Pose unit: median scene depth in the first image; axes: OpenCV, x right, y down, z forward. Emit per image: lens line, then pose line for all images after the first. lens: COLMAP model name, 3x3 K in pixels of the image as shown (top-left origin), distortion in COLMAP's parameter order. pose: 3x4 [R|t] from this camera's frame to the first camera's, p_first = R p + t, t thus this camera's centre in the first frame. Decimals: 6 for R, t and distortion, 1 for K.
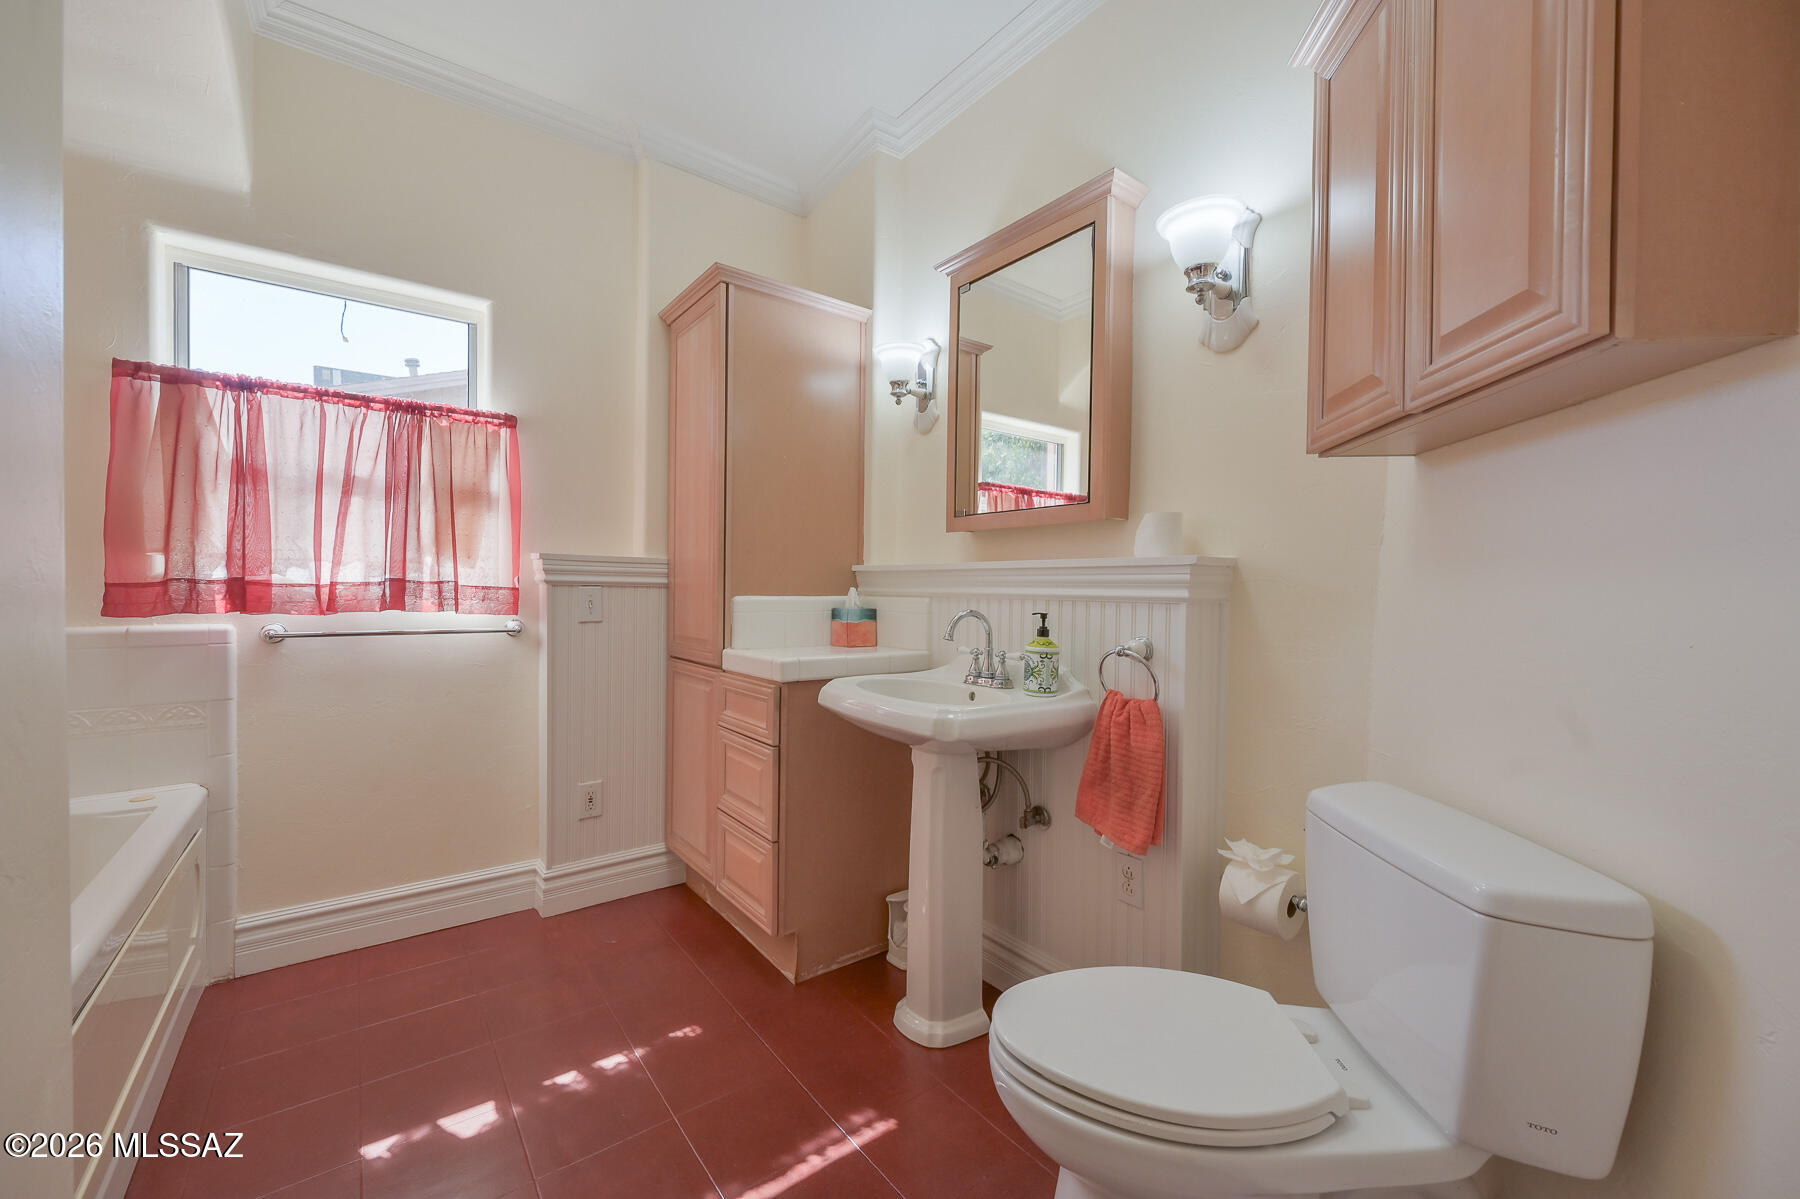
lens RADIAL K [[707.8, 0, 902.2], [0, 707.8, 592.3], [0, 0, 1]] dist [0.001295, -0.000505]
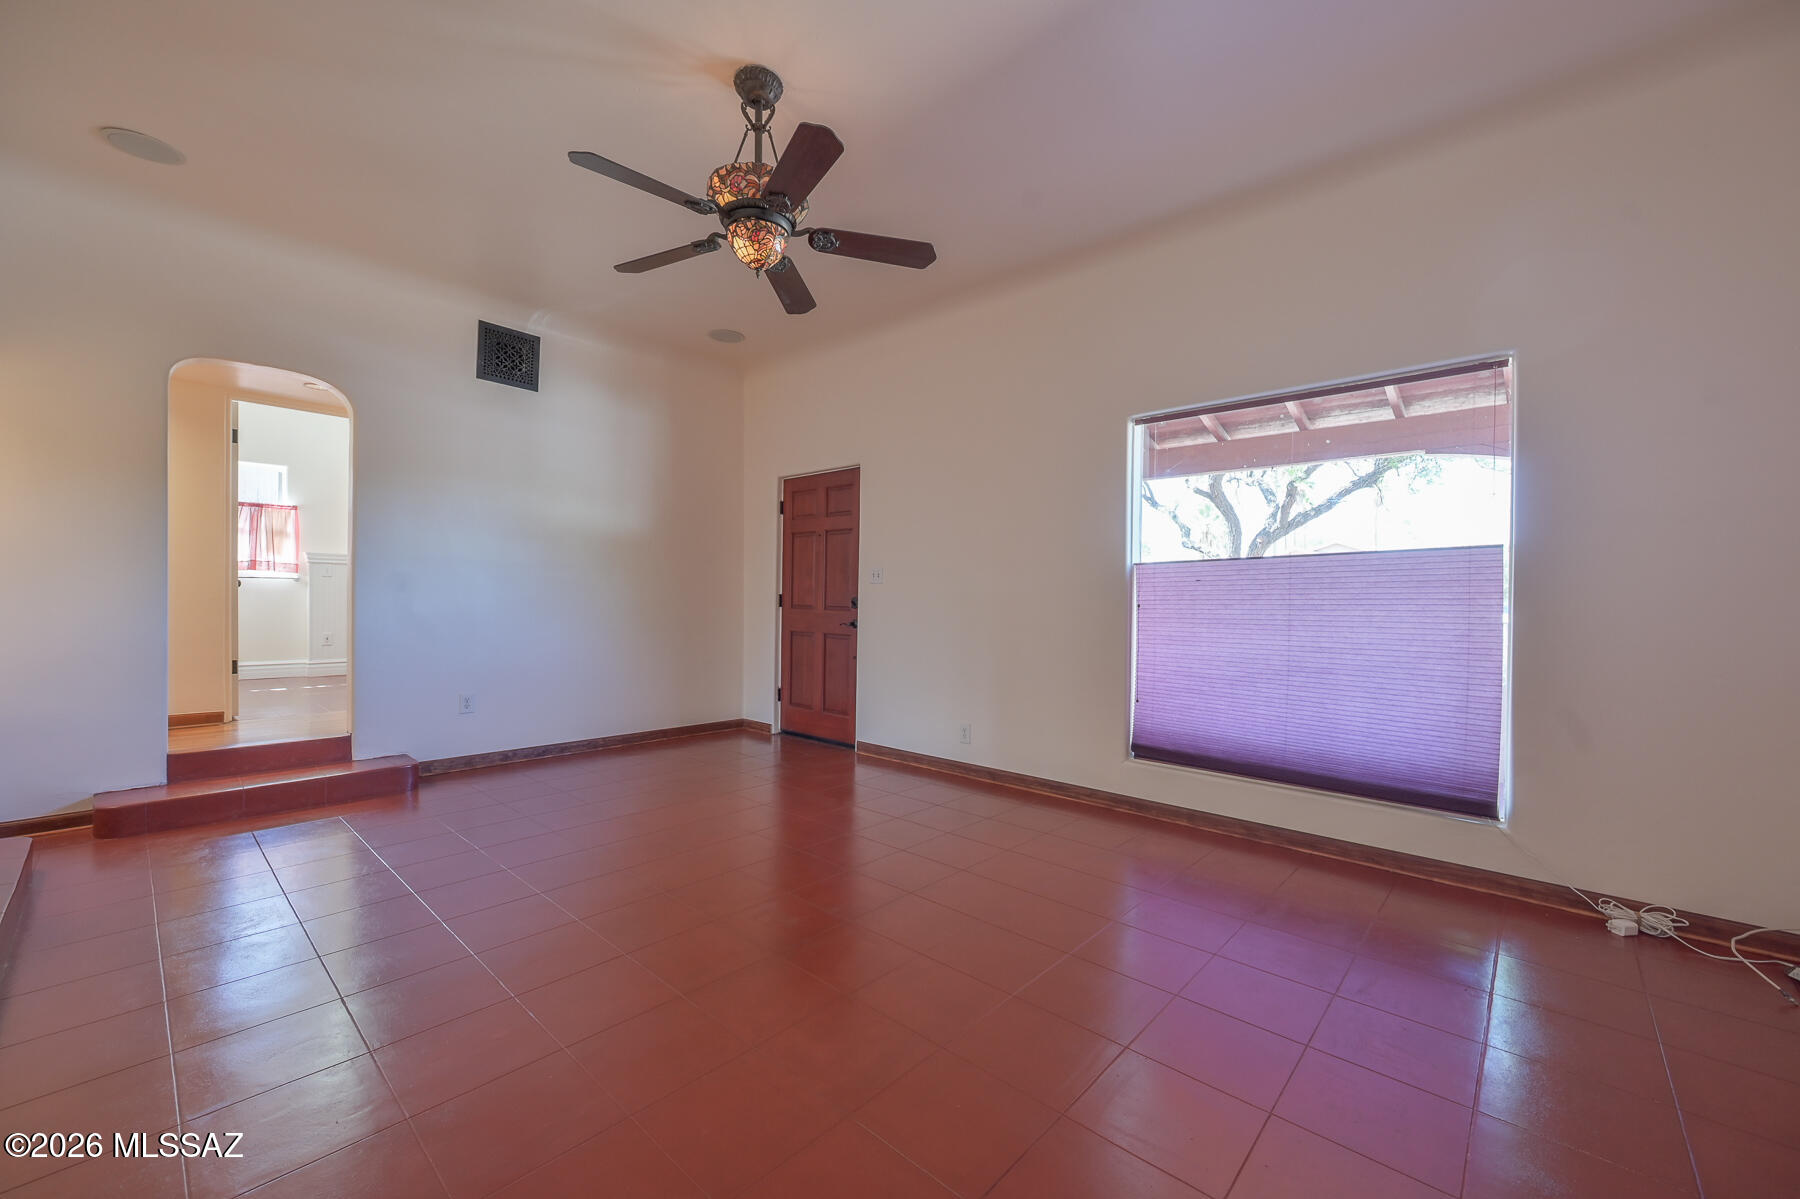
lens RADIAL K [[707.8, 0, 894.6], [0, 707.8, 601.4], [0, 0, 1]] dist [0.001295, -0.000505]
pose [[0.986636, 0.010617, 0.162592, 1.479910], [-0.013521, 0.999768, 0.016761, 0.068818], [-0.162377, -0.018735, 0.986551, -2.394525]]
